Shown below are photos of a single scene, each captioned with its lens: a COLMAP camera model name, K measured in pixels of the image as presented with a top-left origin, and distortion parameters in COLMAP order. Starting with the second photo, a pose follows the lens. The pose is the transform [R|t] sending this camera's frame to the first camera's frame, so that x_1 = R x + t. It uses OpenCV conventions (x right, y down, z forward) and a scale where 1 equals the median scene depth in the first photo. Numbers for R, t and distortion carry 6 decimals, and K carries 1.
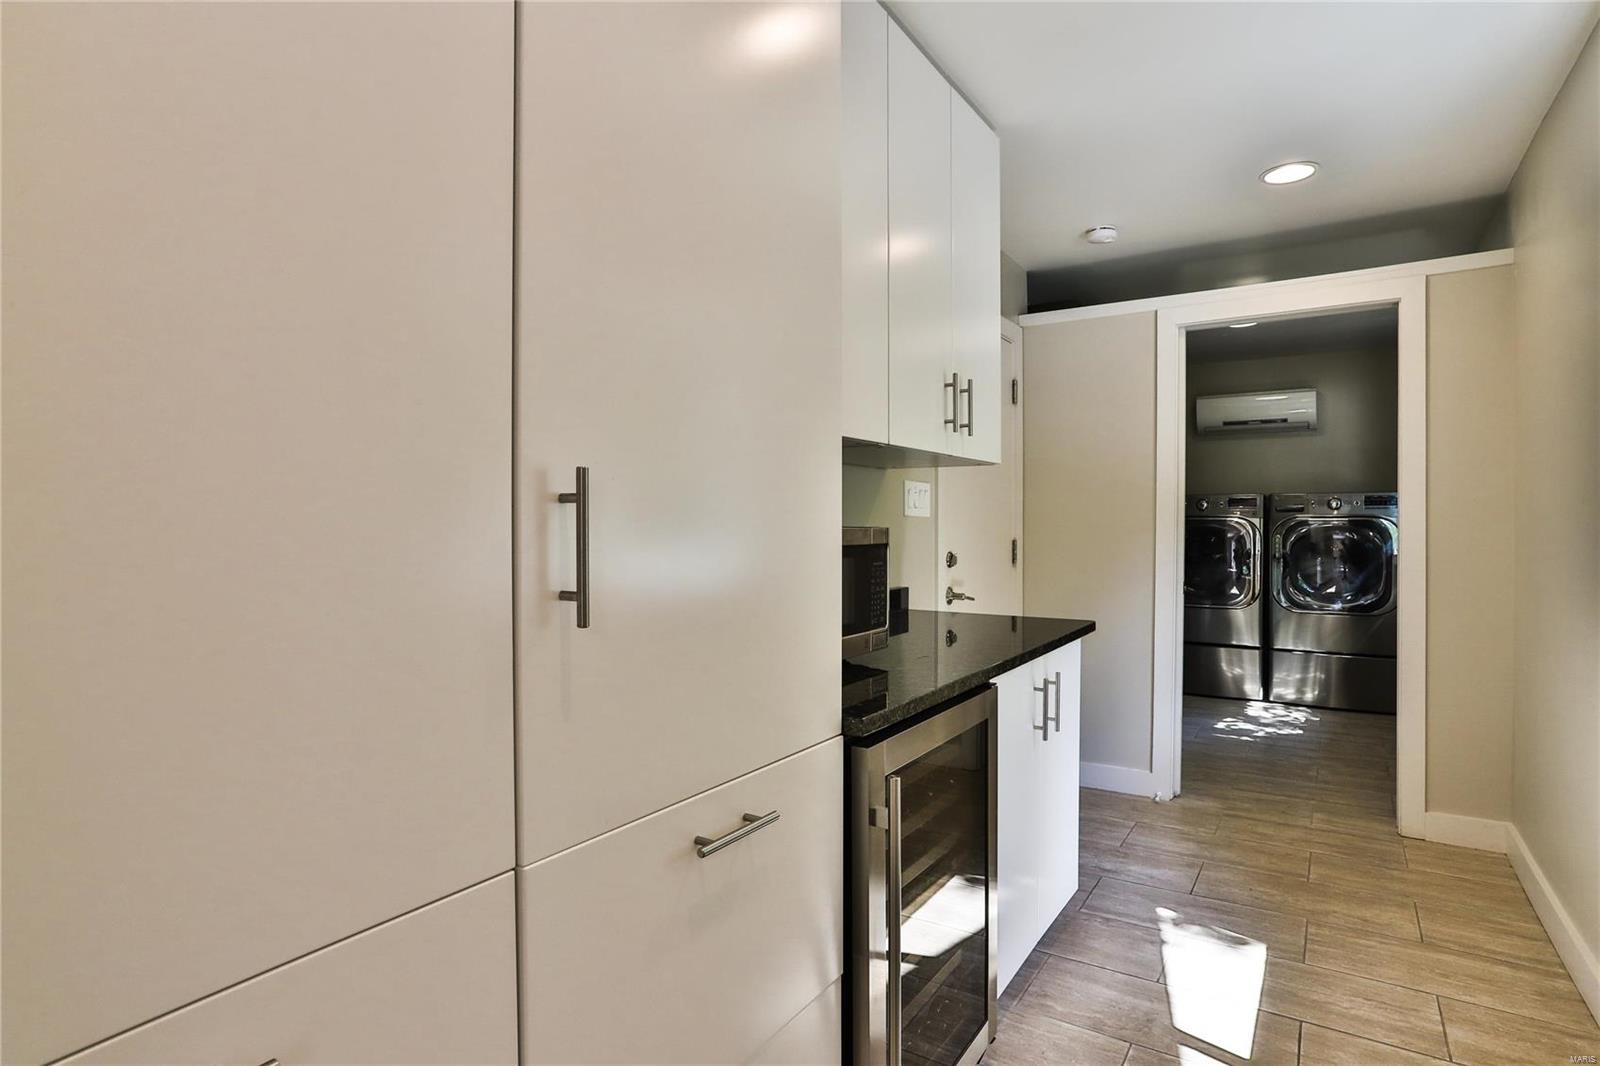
lens RADIAL K [[815.6, 0, 795.4], [0, 815.6, 524.6], [0, 0, 1]] dist [-0.034600, 0.000367]
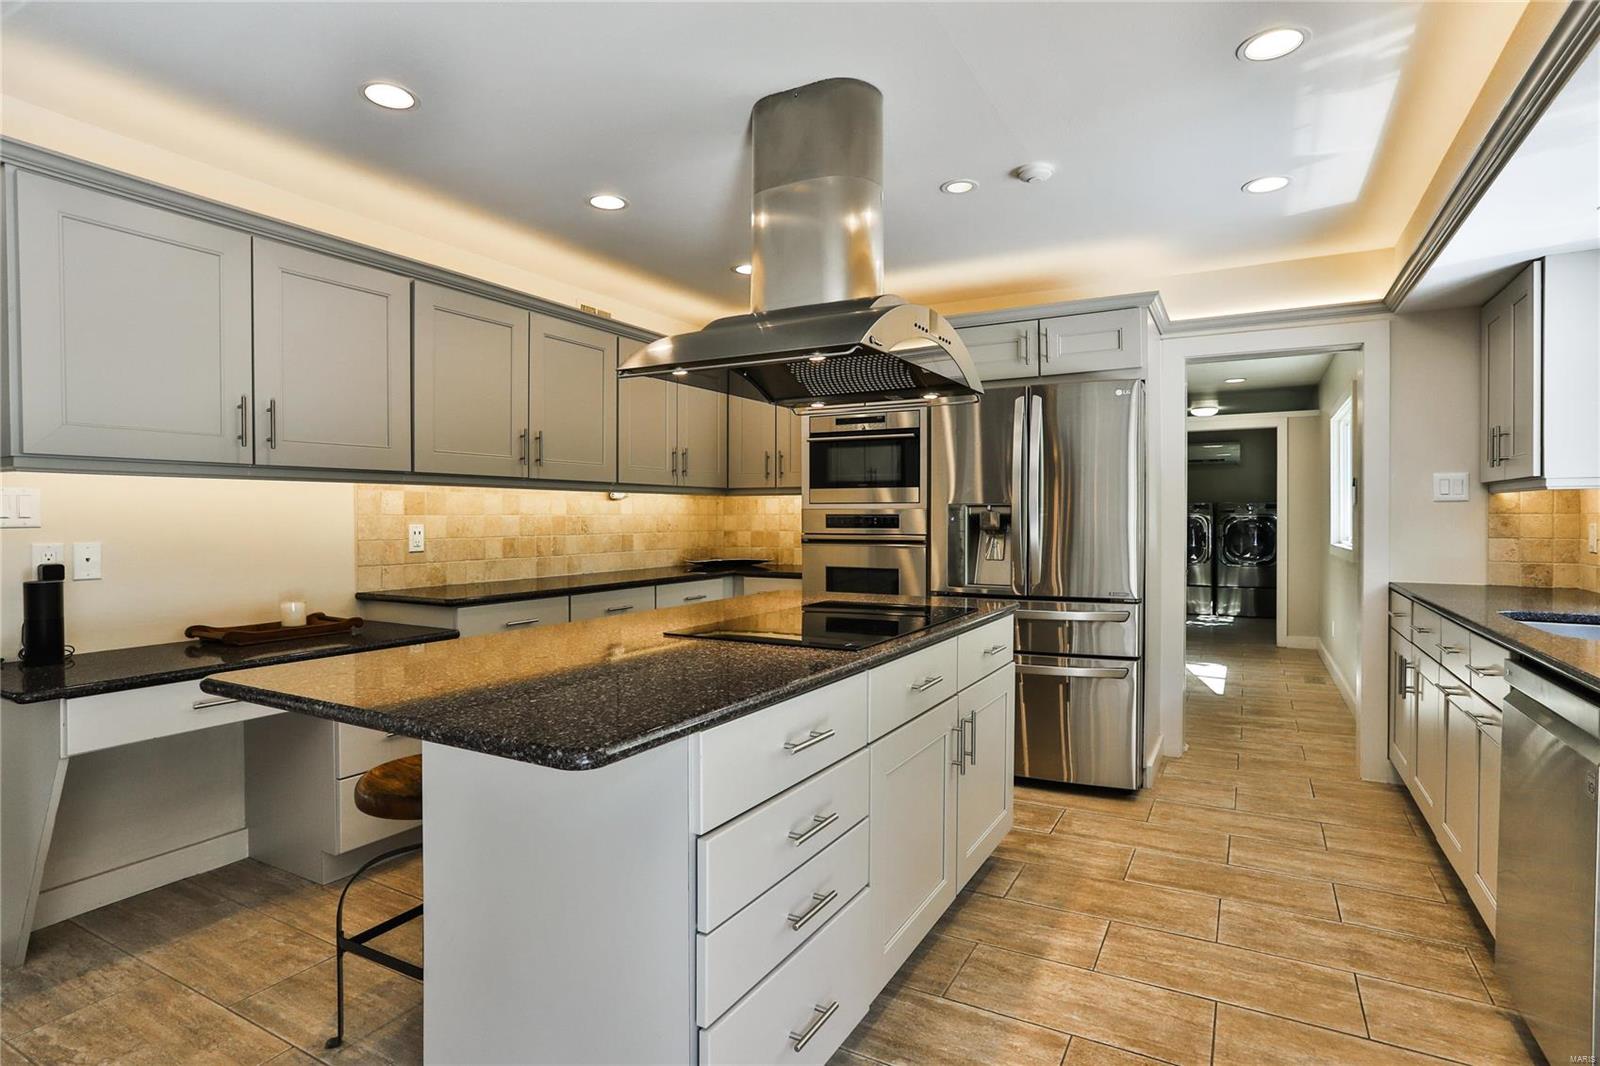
lens RADIAL K [[815.6, 0, 795.4], [0, 815.6, 524.6], [0, 0, 1]] dist [-0.034600, 0.000367]
pose [[0.996739, 0.000757, 0.080685, -0.538383], [-0.000935, 0.999997, 0.002167, 0.010022], [-0.080683, -0.002235, 0.996737, -0.790900]]
